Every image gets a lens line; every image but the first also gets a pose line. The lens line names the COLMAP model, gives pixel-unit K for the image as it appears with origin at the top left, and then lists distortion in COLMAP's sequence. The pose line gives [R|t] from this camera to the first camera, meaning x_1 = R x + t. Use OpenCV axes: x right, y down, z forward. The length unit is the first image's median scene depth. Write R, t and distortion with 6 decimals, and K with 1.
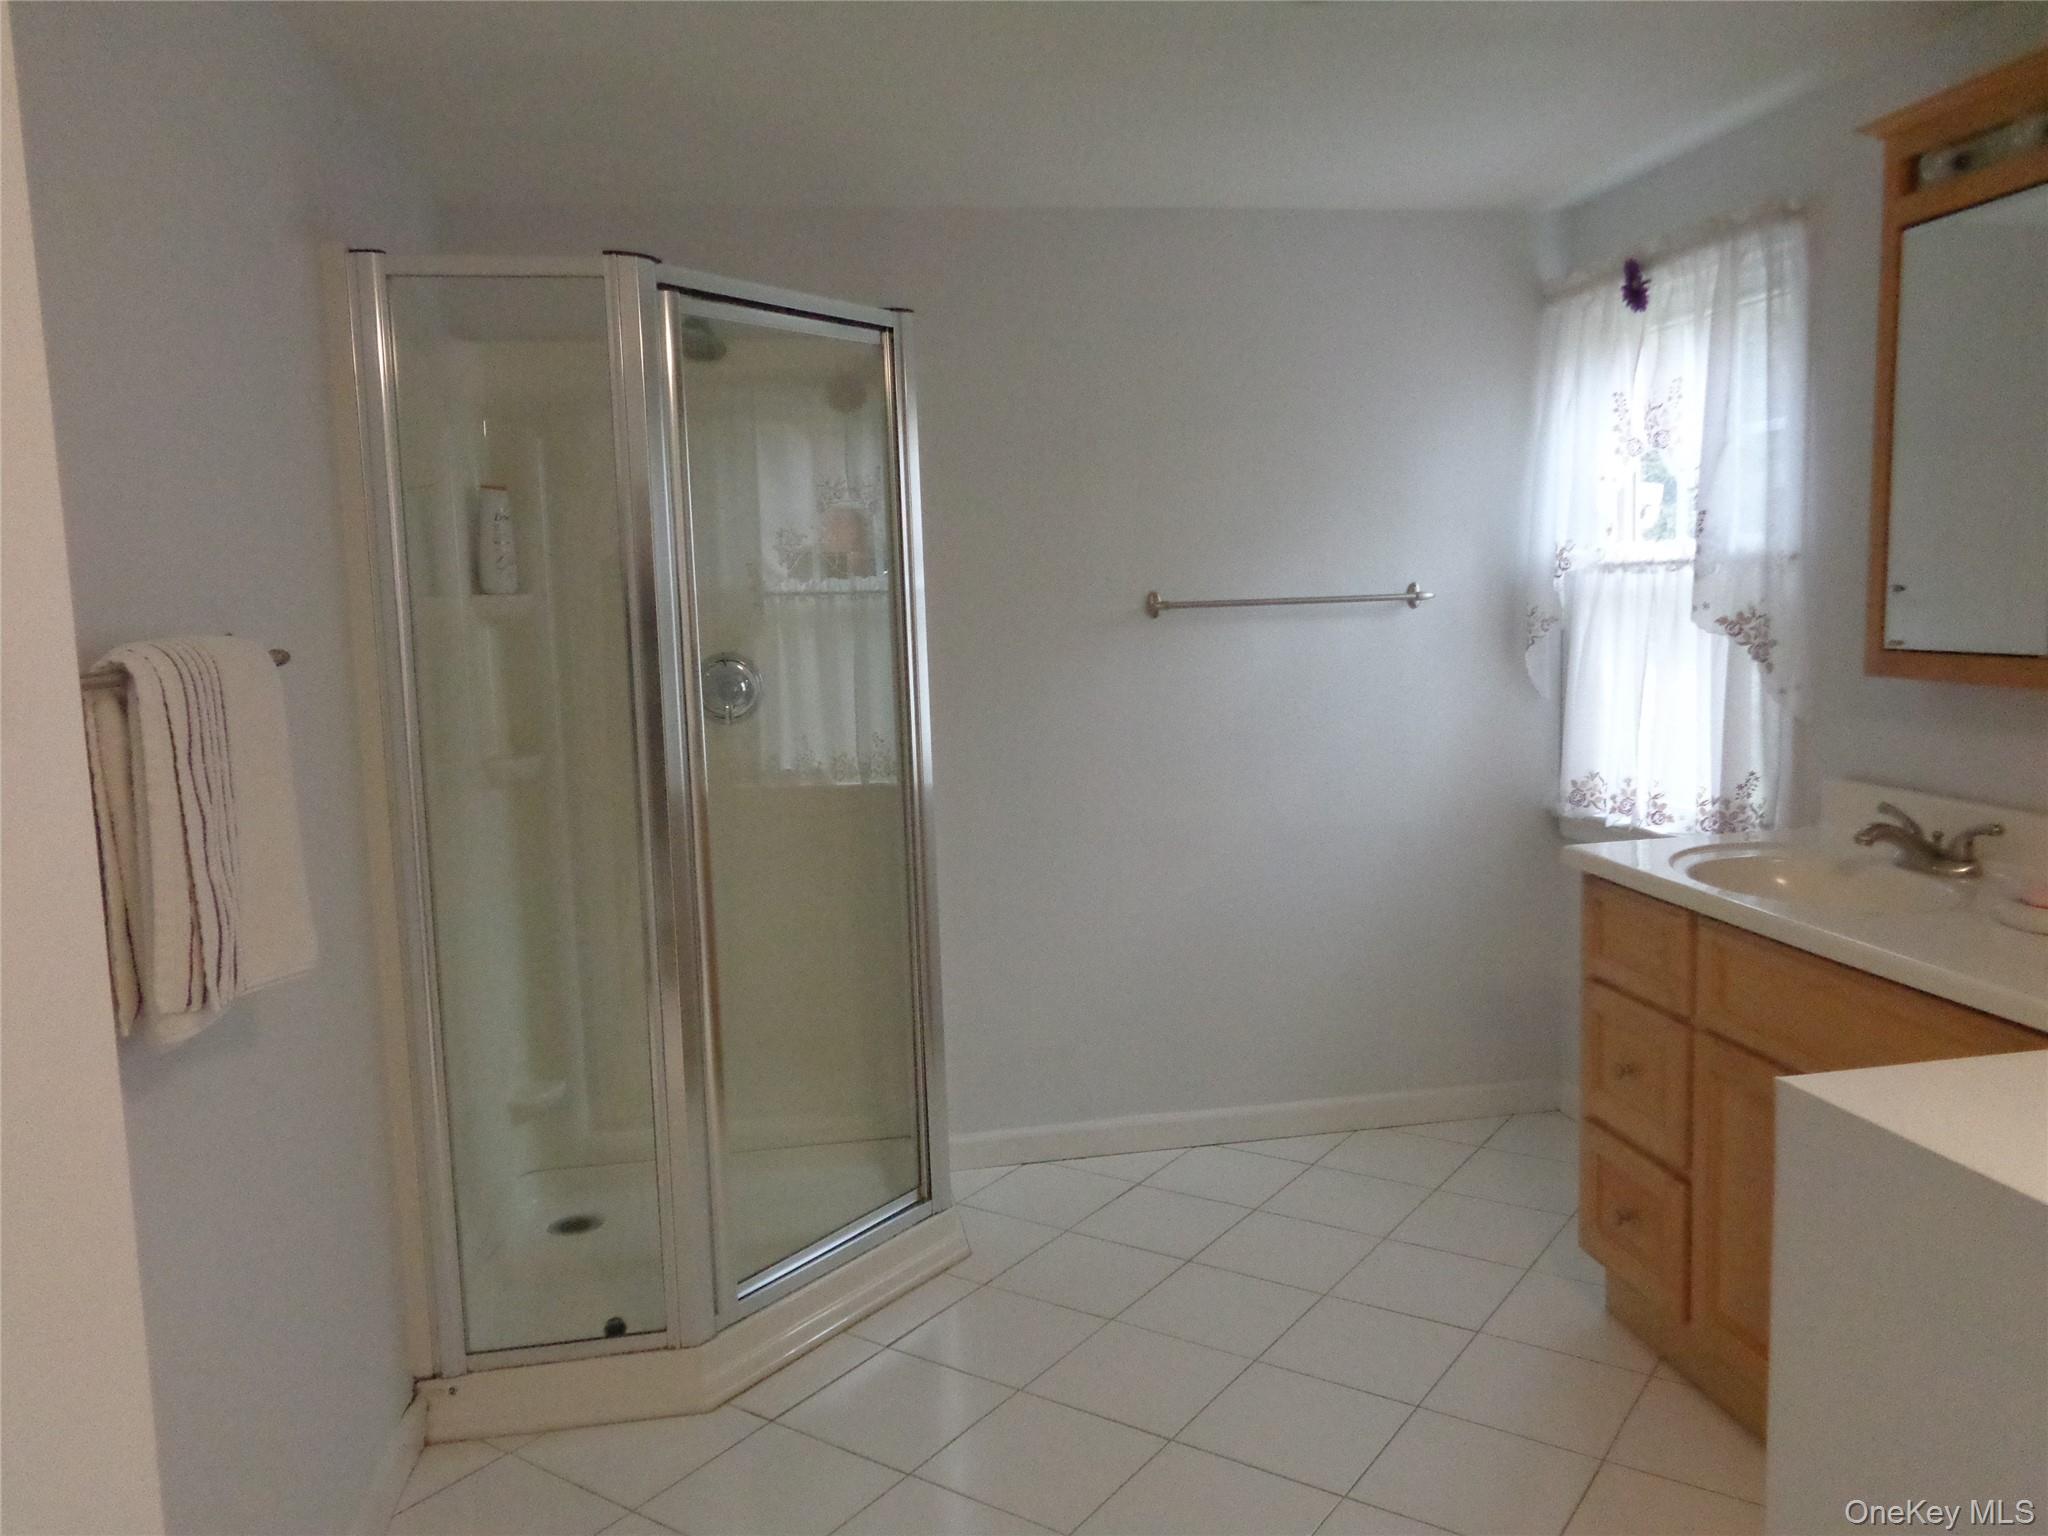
lens RADIAL K [[1516.9, 0, 1033.3], [0, 1516.9, 763.7], [0, 0, 1]] dist [-0.001230, 0.000478]
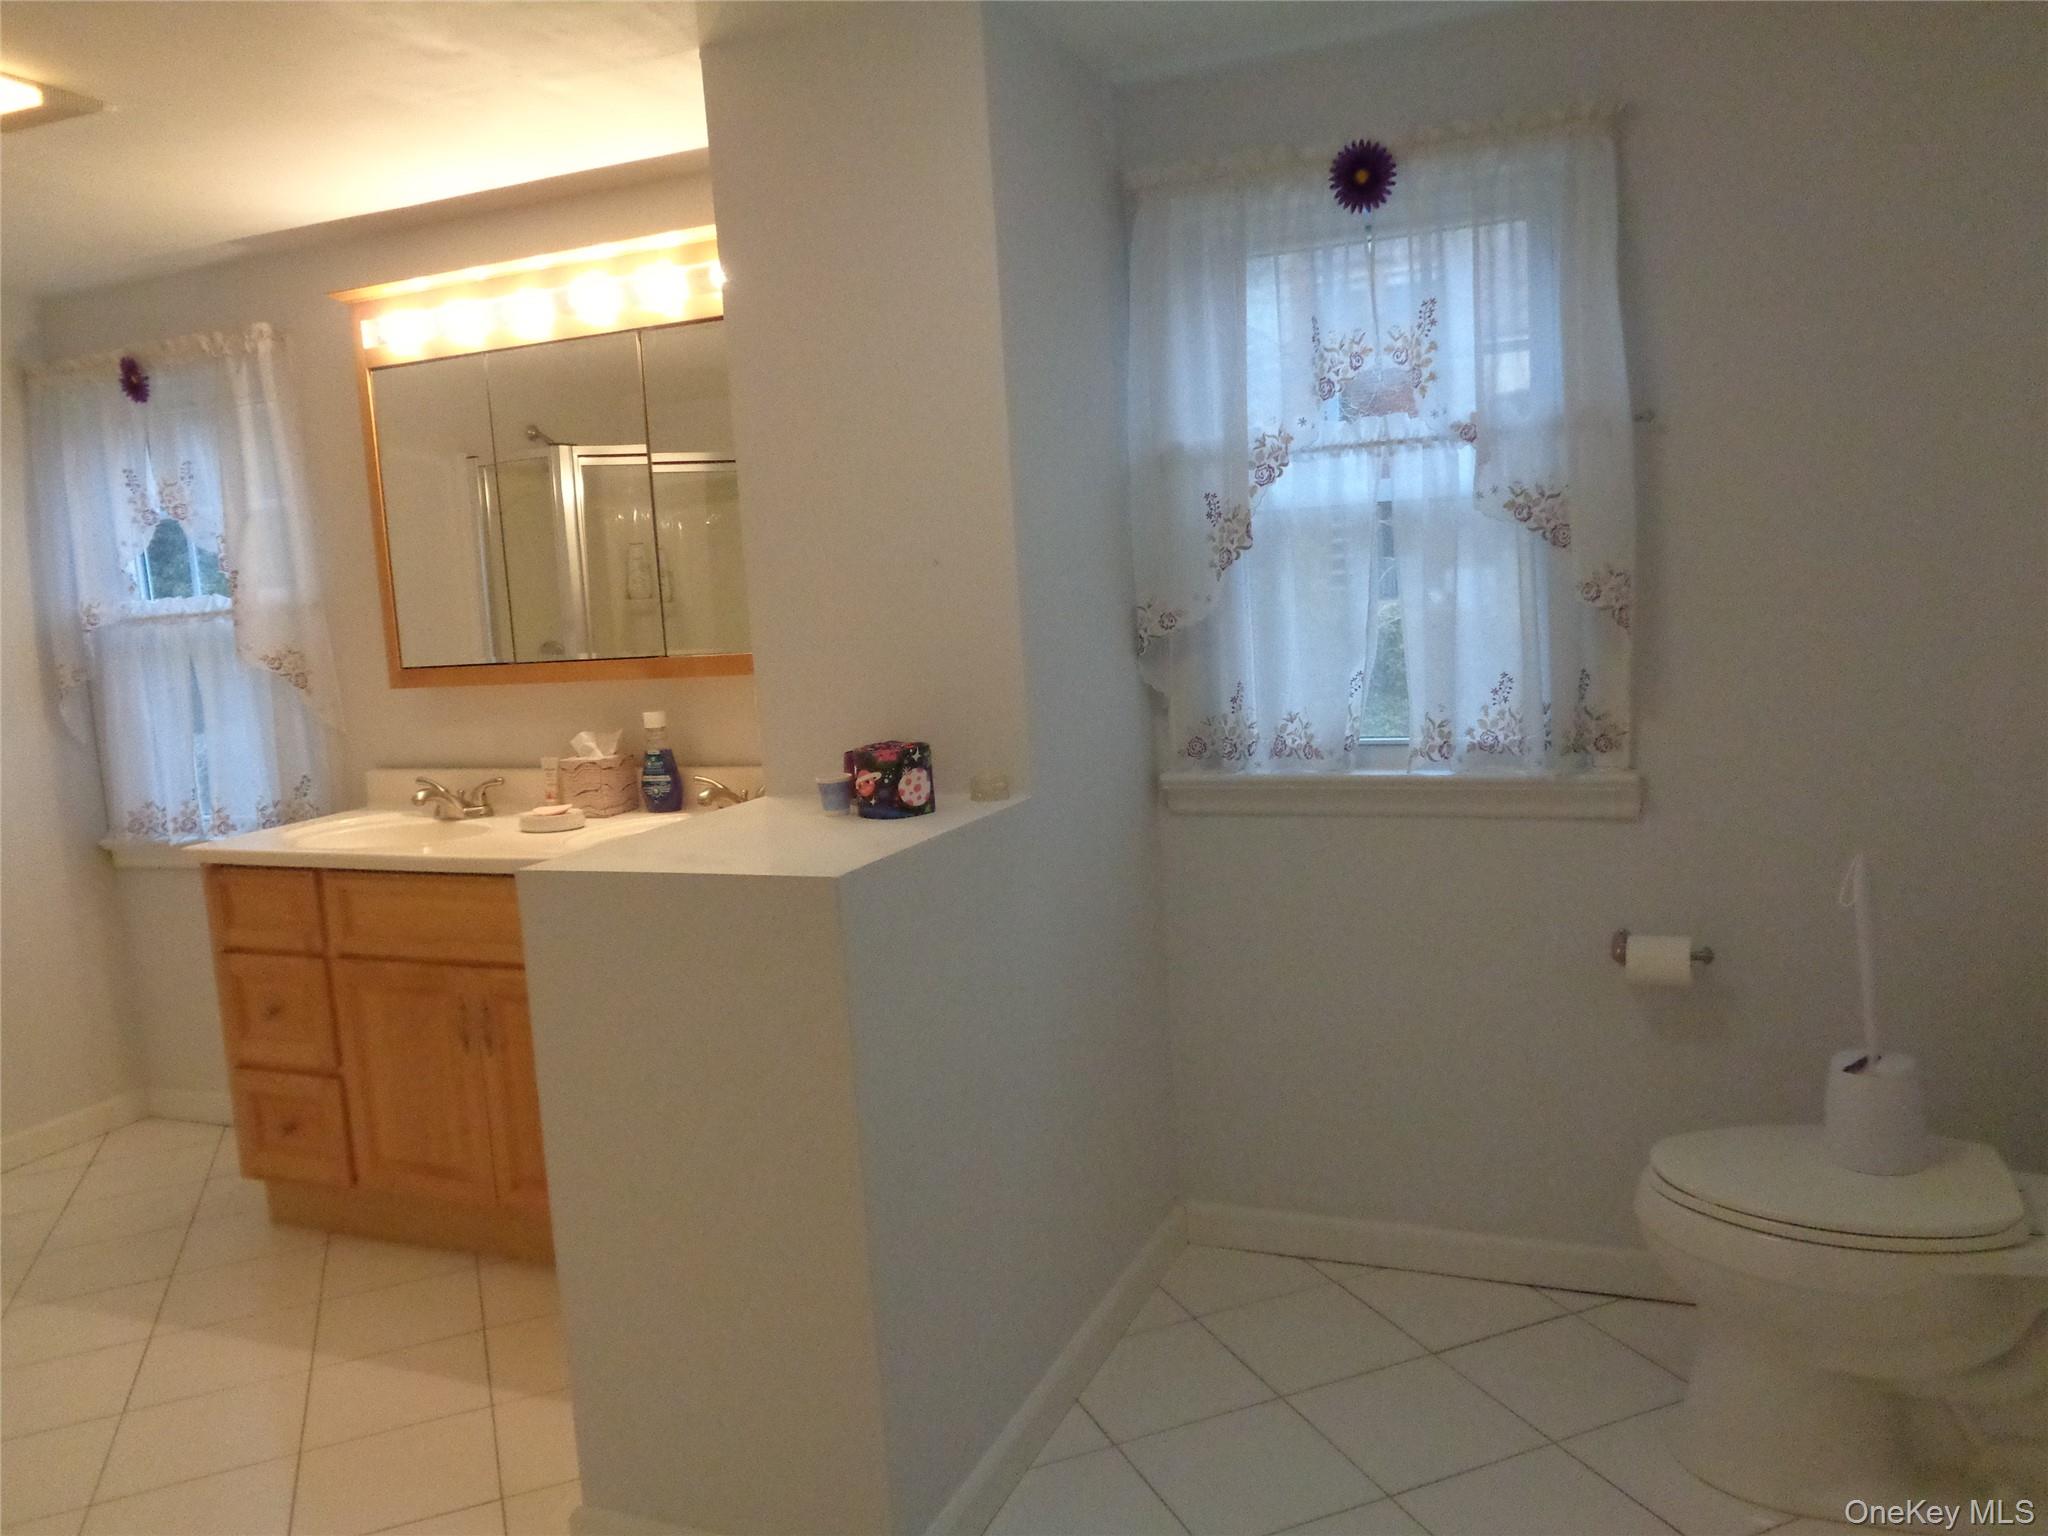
lens RADIAL K [[1492.5, 0, 1024.0], [0, 1492.5, 768.0], [0, 0, 1]] dist [-0.007952, 0.003408]
pose [[0.539280, -0.107297, 0.835263, -0.234791], [0.141203, 0.989329, 0.035922, 0.038146], [-0.830204, 0.098570, 0.548676, -0.178152]]
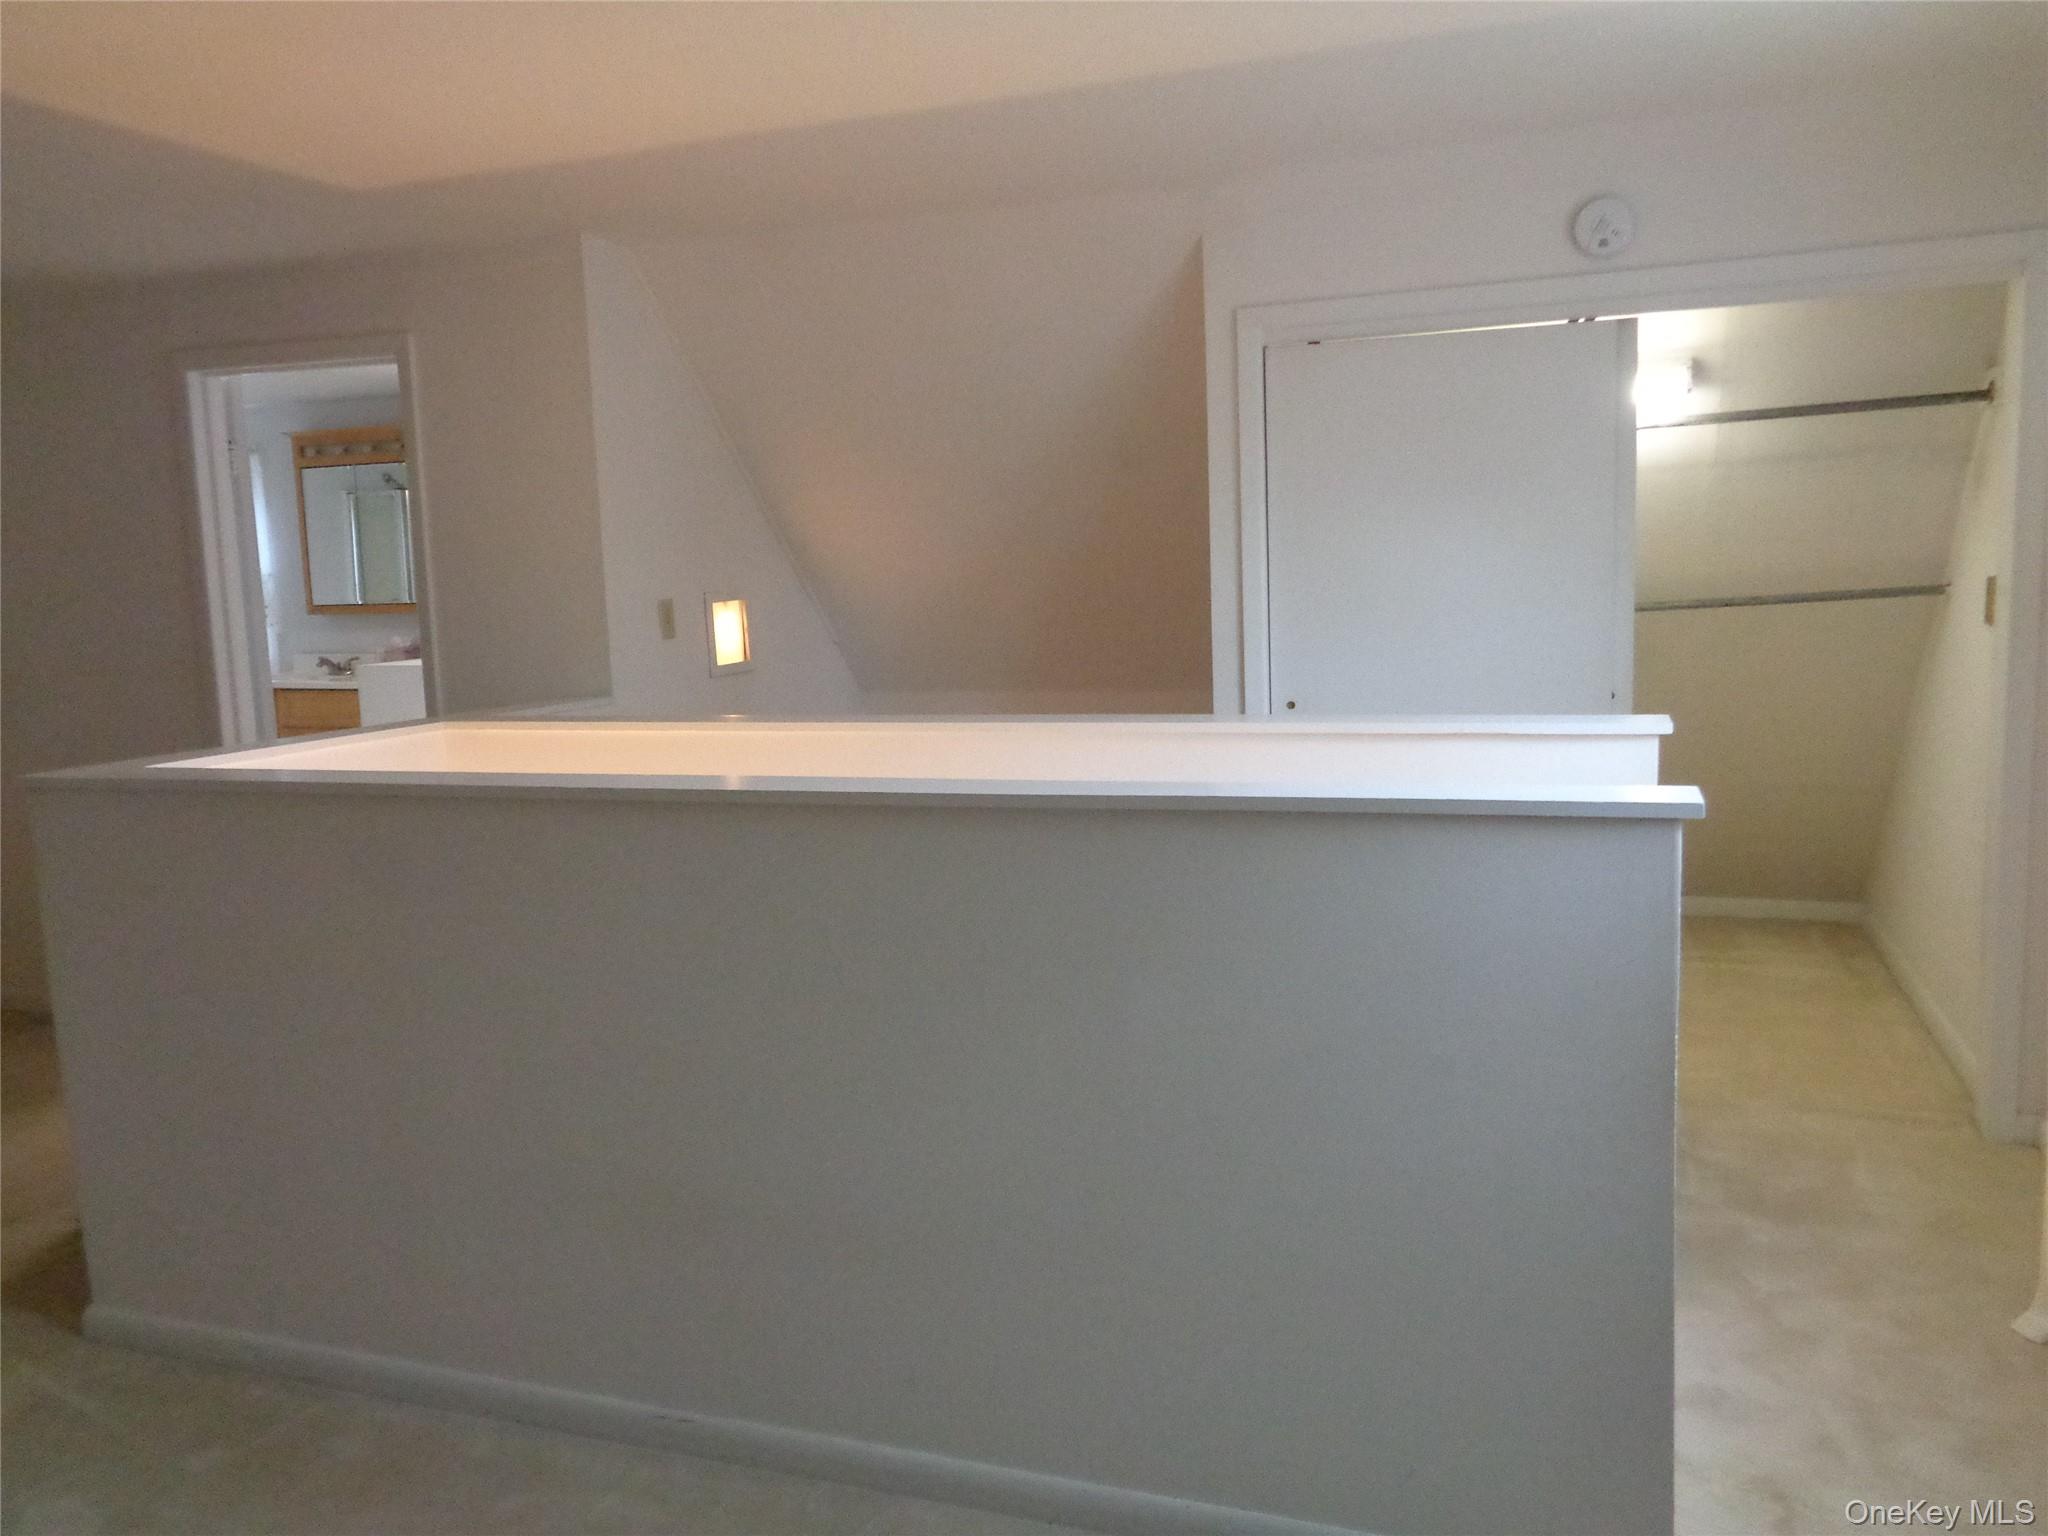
lens RADIAL K [[1516.9, 0, 1033.3], [0, 1516.9, 763.7], [0, 0, 1]] dist [-0.001230, 0.000478]
pose [[0.480873, -0.087572, 0.872406, -1.178905], [0.116986, 0.992511, 0.035145, 0.249071], [-0.868950, 0.085159, 0.487517, -1.414174]]
